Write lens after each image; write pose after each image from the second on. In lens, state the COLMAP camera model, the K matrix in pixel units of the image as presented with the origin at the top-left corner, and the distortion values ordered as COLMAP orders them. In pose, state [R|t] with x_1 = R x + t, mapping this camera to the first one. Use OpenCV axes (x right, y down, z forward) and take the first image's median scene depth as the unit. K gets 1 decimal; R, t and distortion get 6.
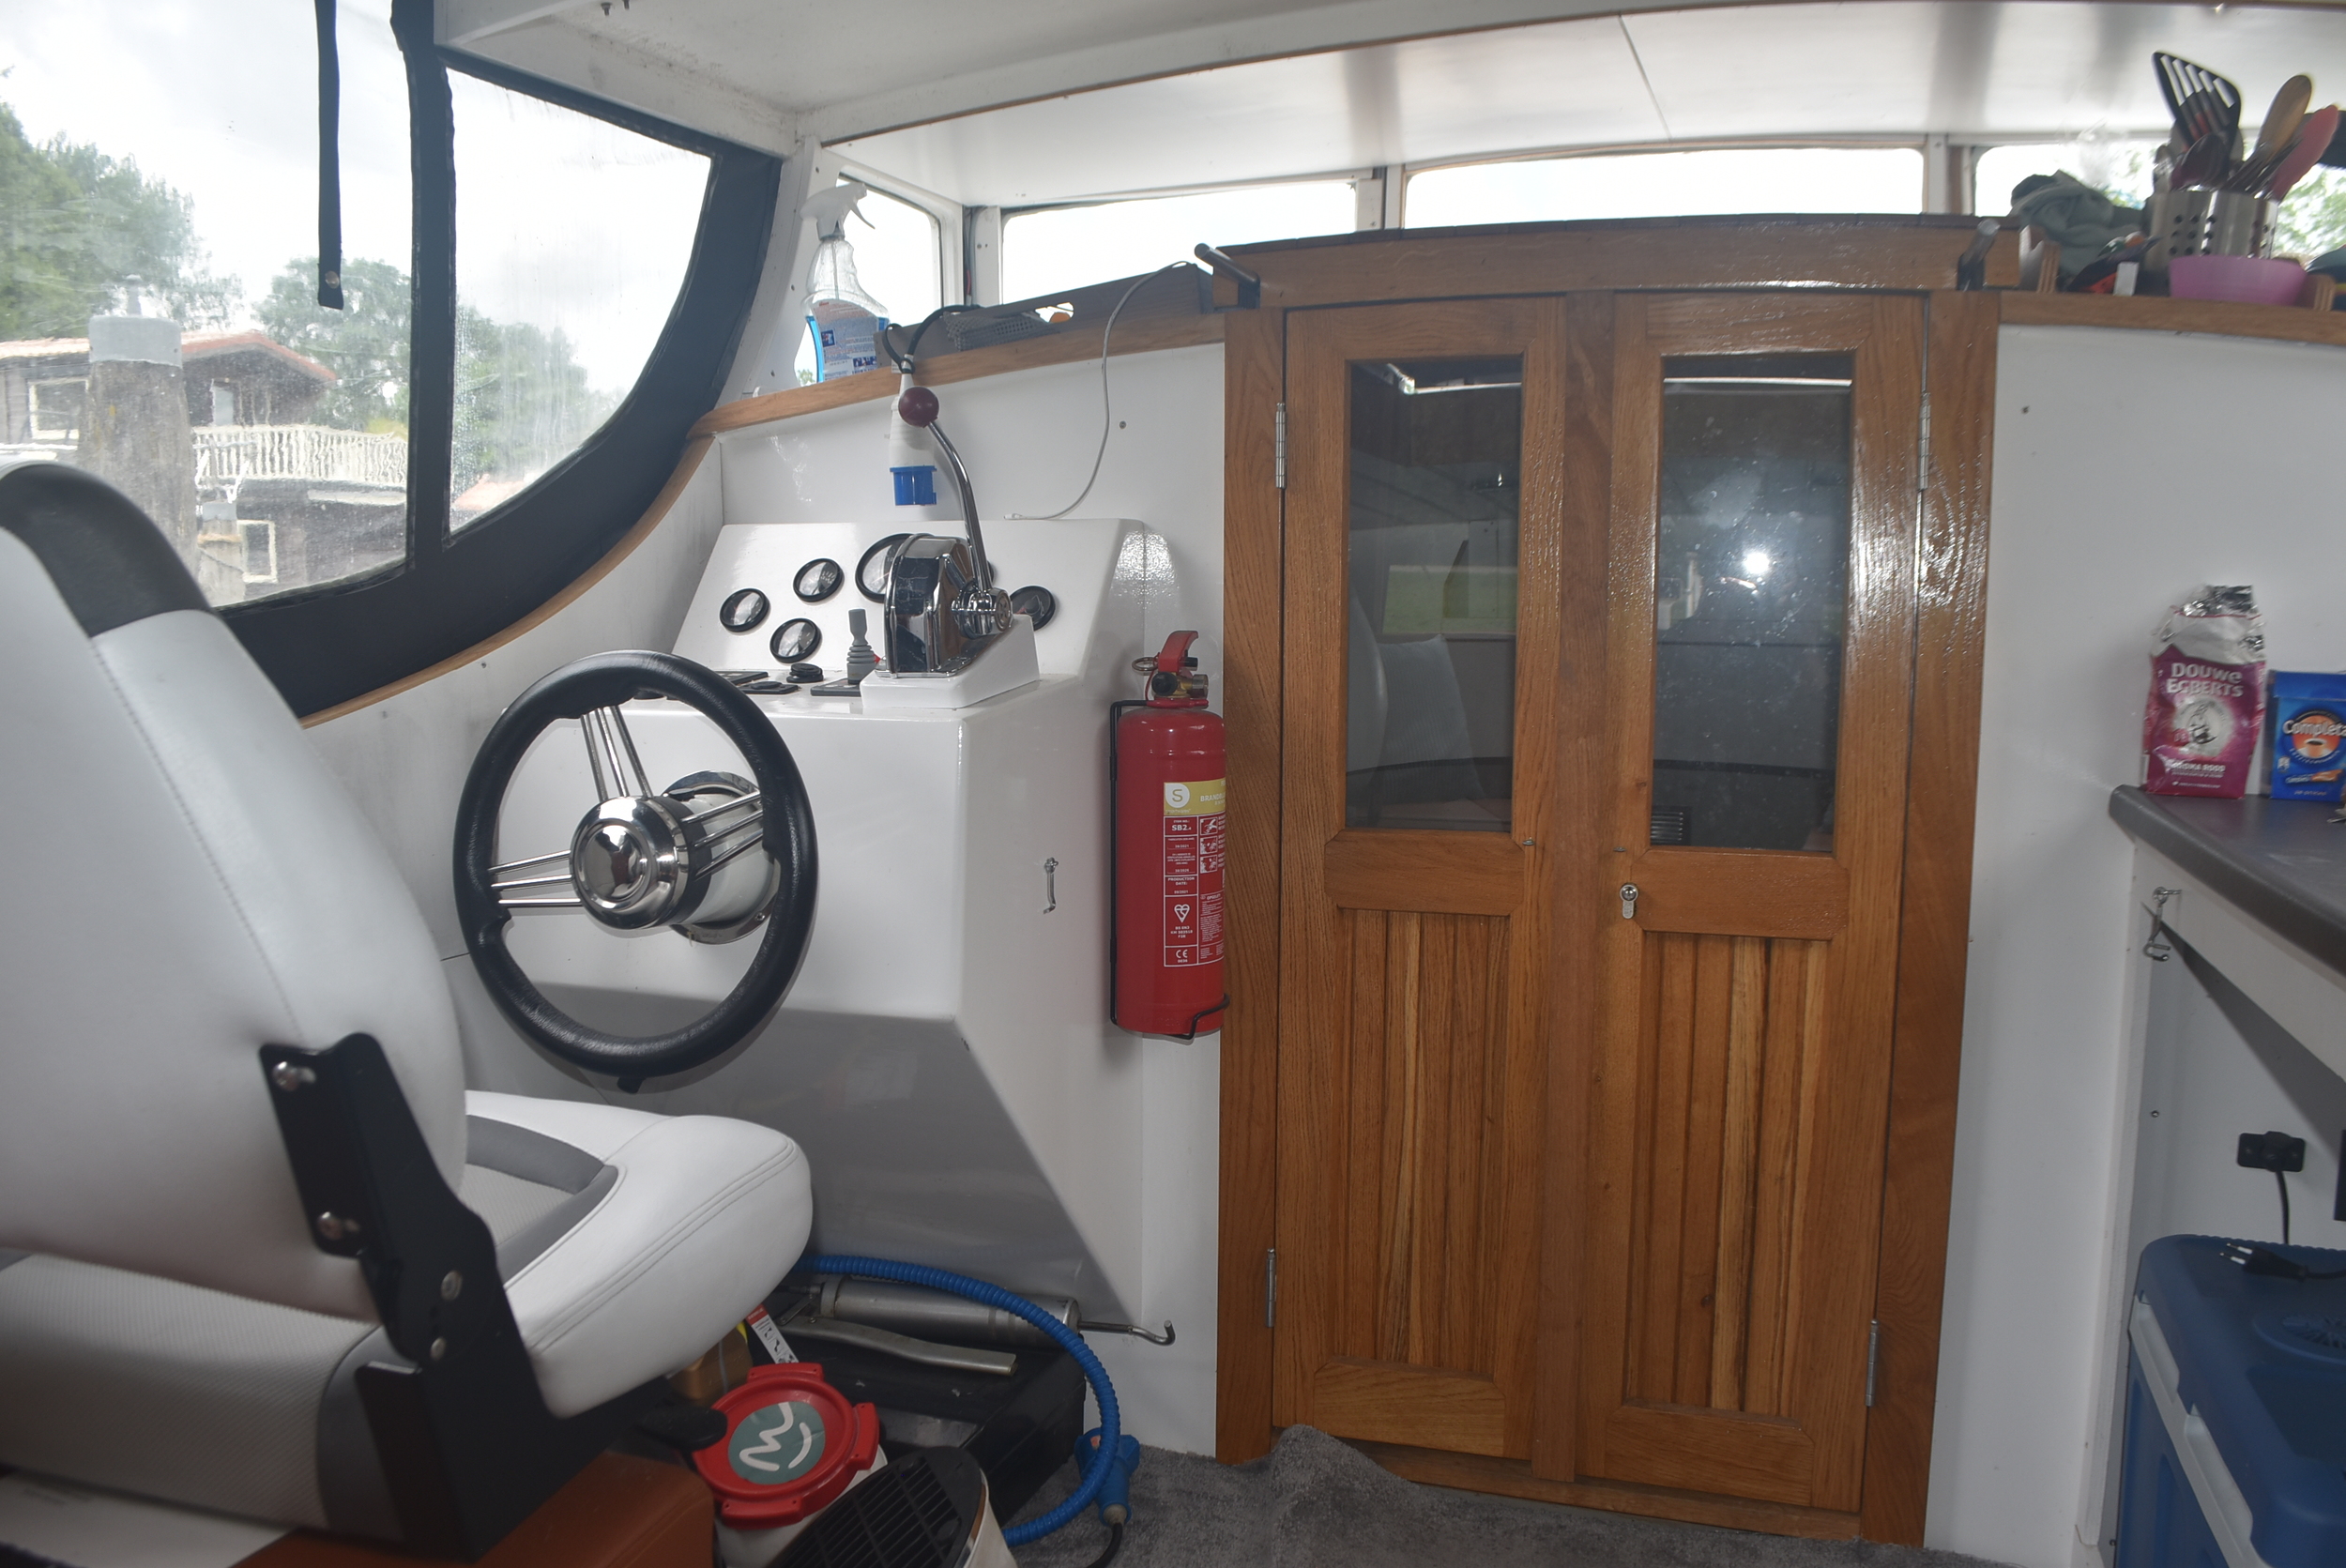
lens RADIAL K [[1843.2, 0, 1160.7], [0, 1843.2, 833.3], [0, 0, 1]] dist [-0.080646, 0.008586]
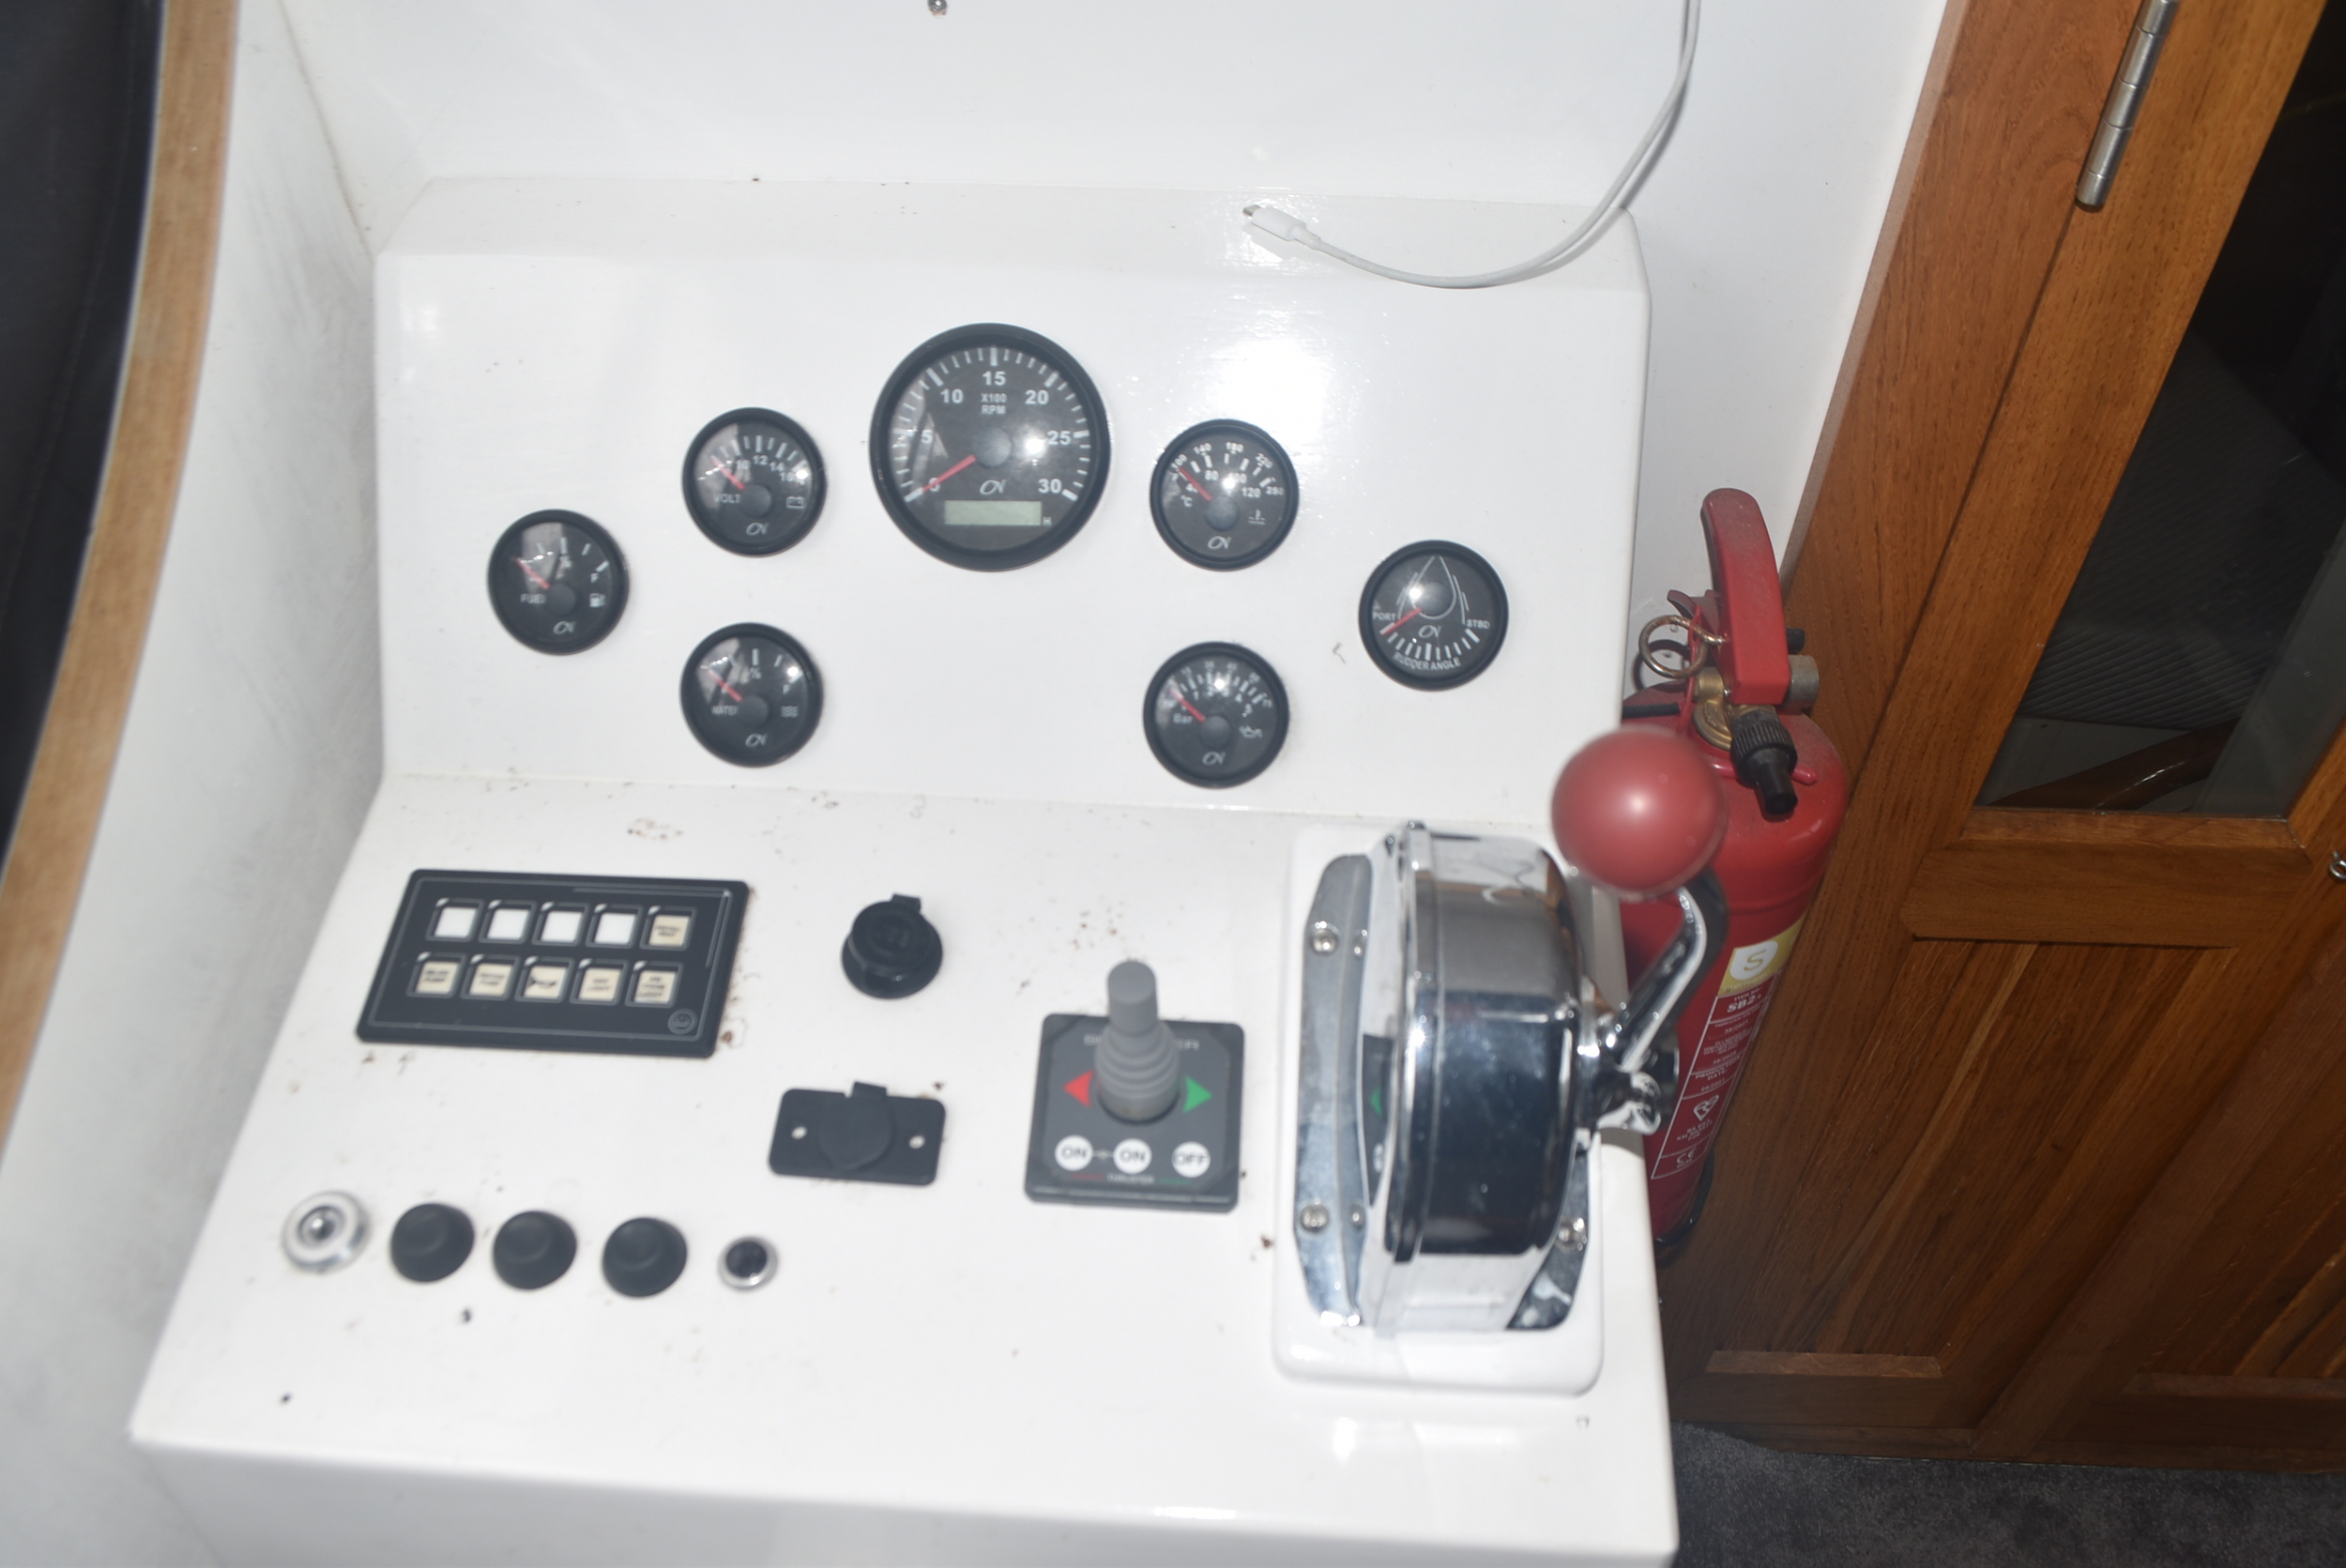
lens RADIAL K [[1843.2, 0, 1160.7], [0, 1843.2, 833.3], [0, 0, 1]] dist [-0.080646, 0.008586]
pose [[0.964638, -0.194724, 0.177640, -0.201492], [0.036619, 0.766428, 0.641285, -0.332054], [-0.261022, -0.612103, 0.746457, 0.726954]]
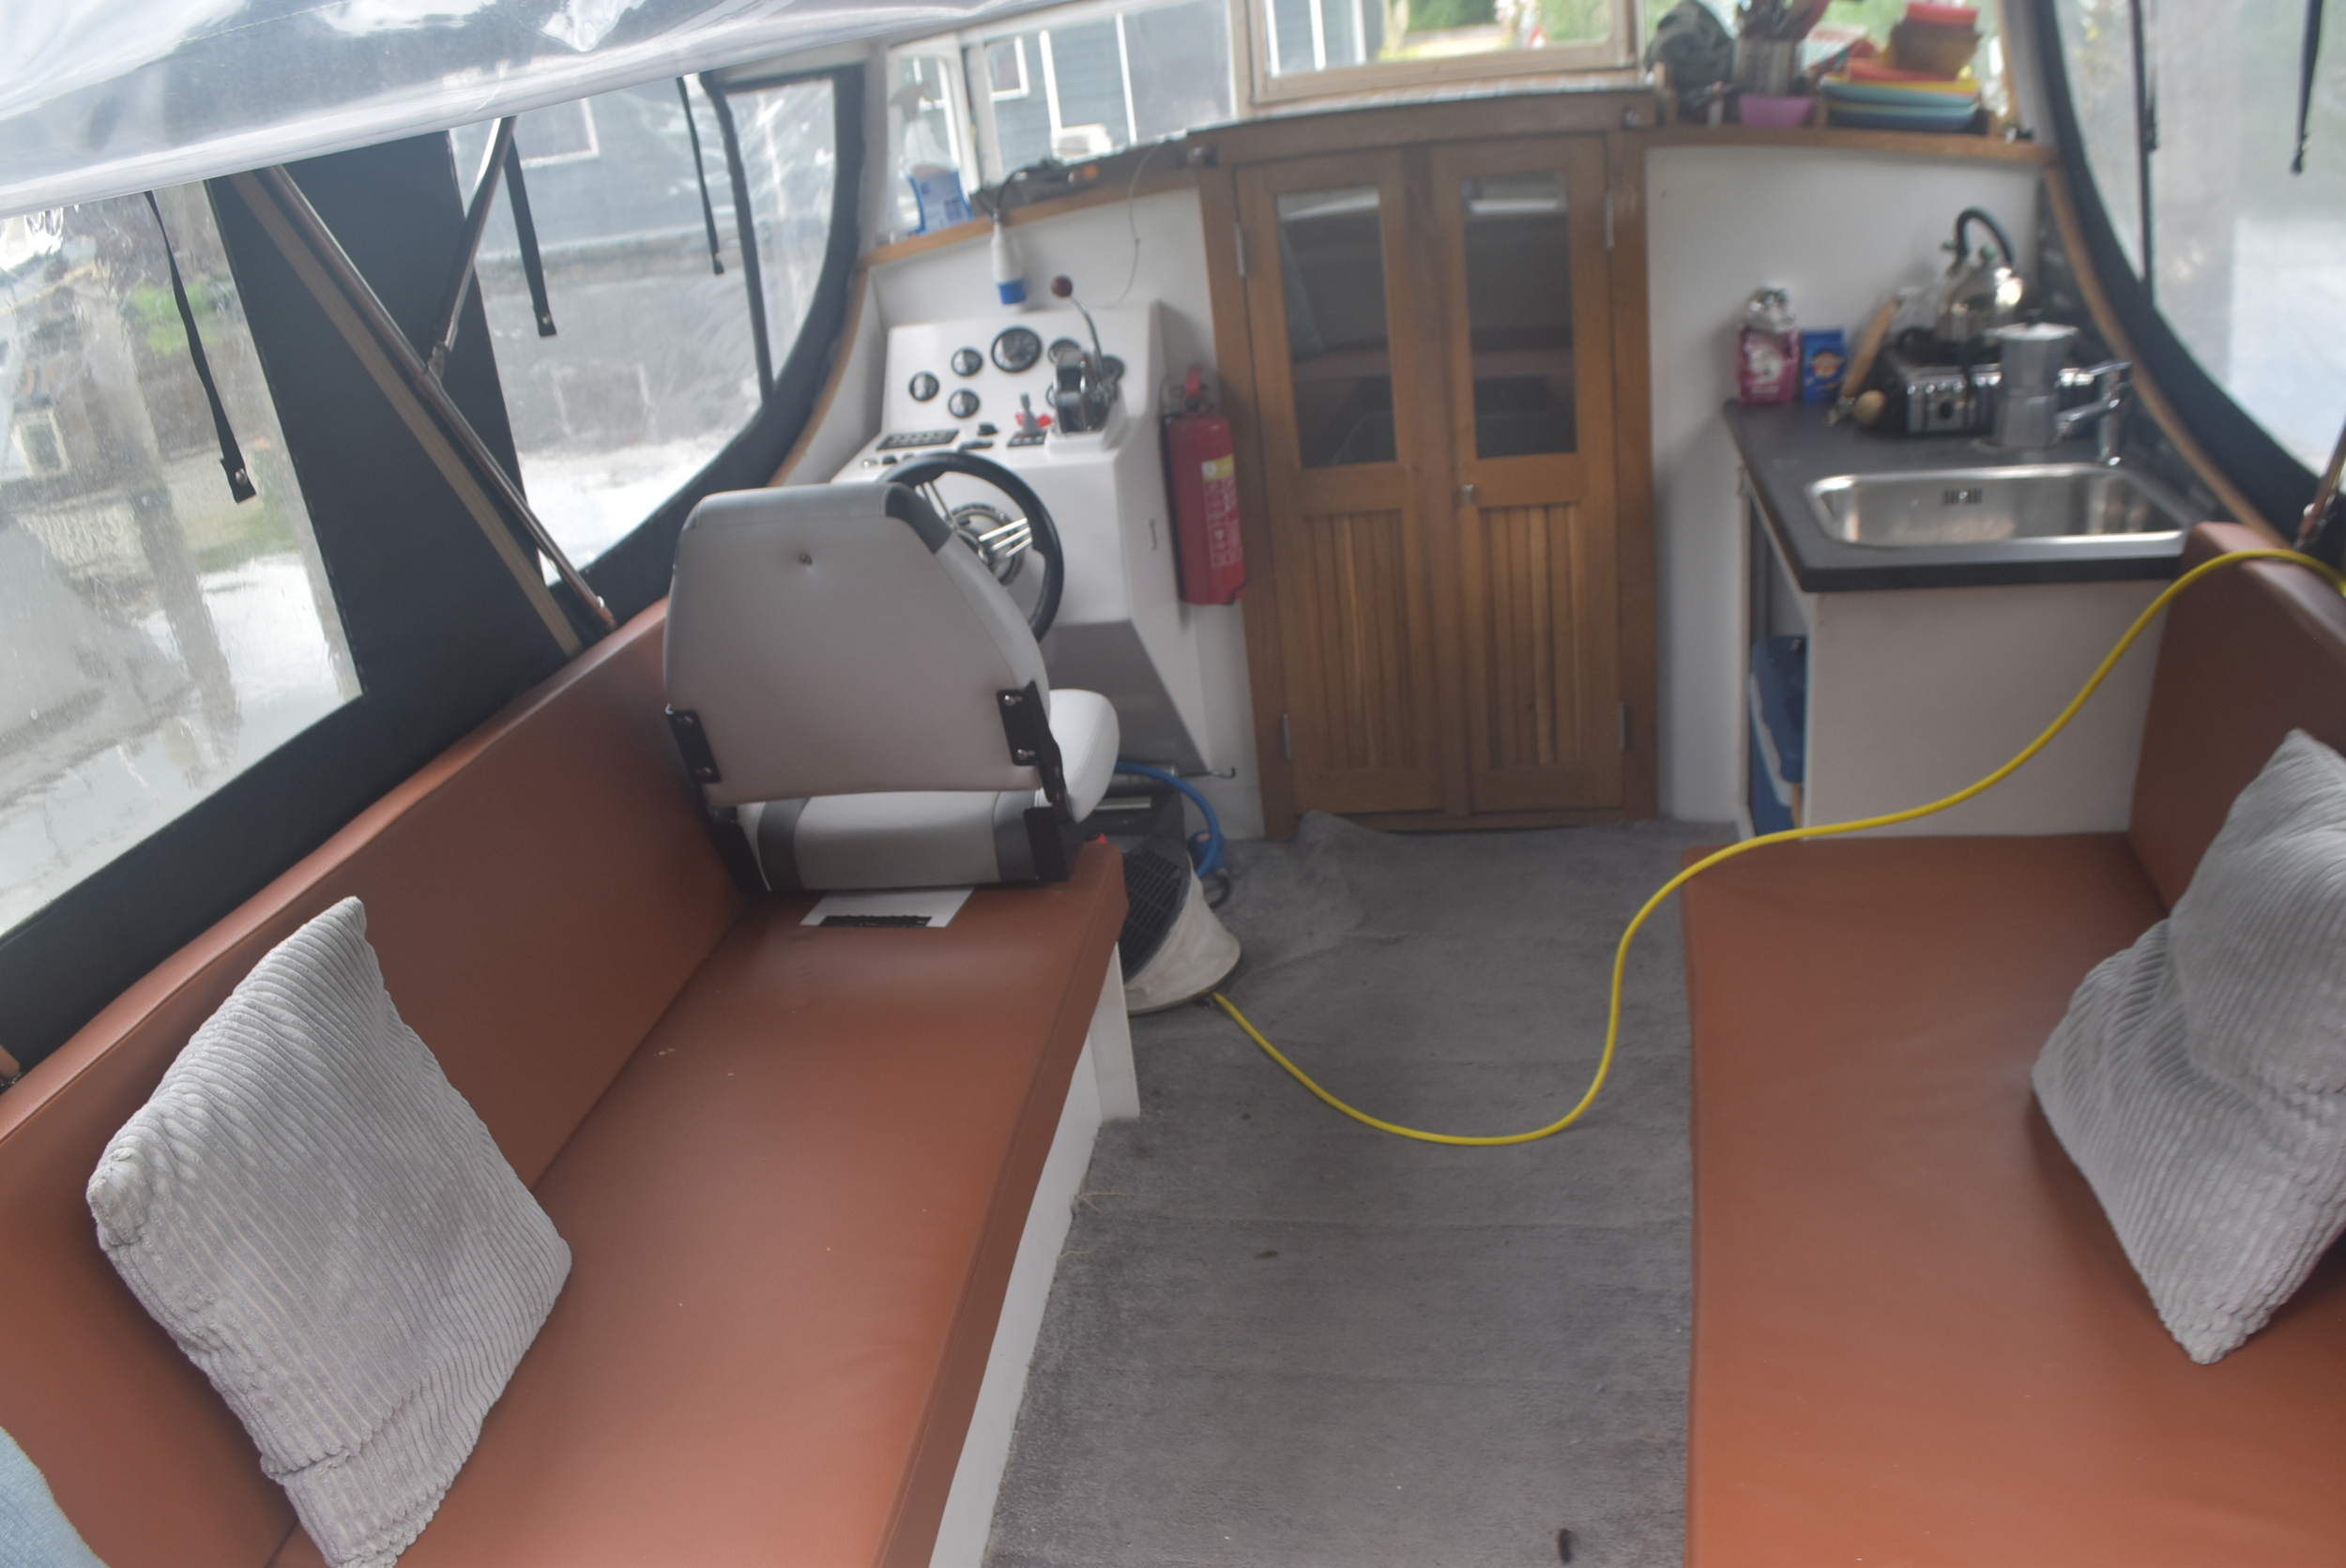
lens RADIAL K [[1823.3, 0, 1163.9], [0, 1823.3, 819.3], [0, 0, 1]] dist [-0.081983, -0.001685]
pose [[0.983567, -0.161133, 0.081442, -0.226901], [0.134088, 0.954005, 0.268133, -0.171224], [-0.120902, -0.252806, 0.959933, -0.726103]]
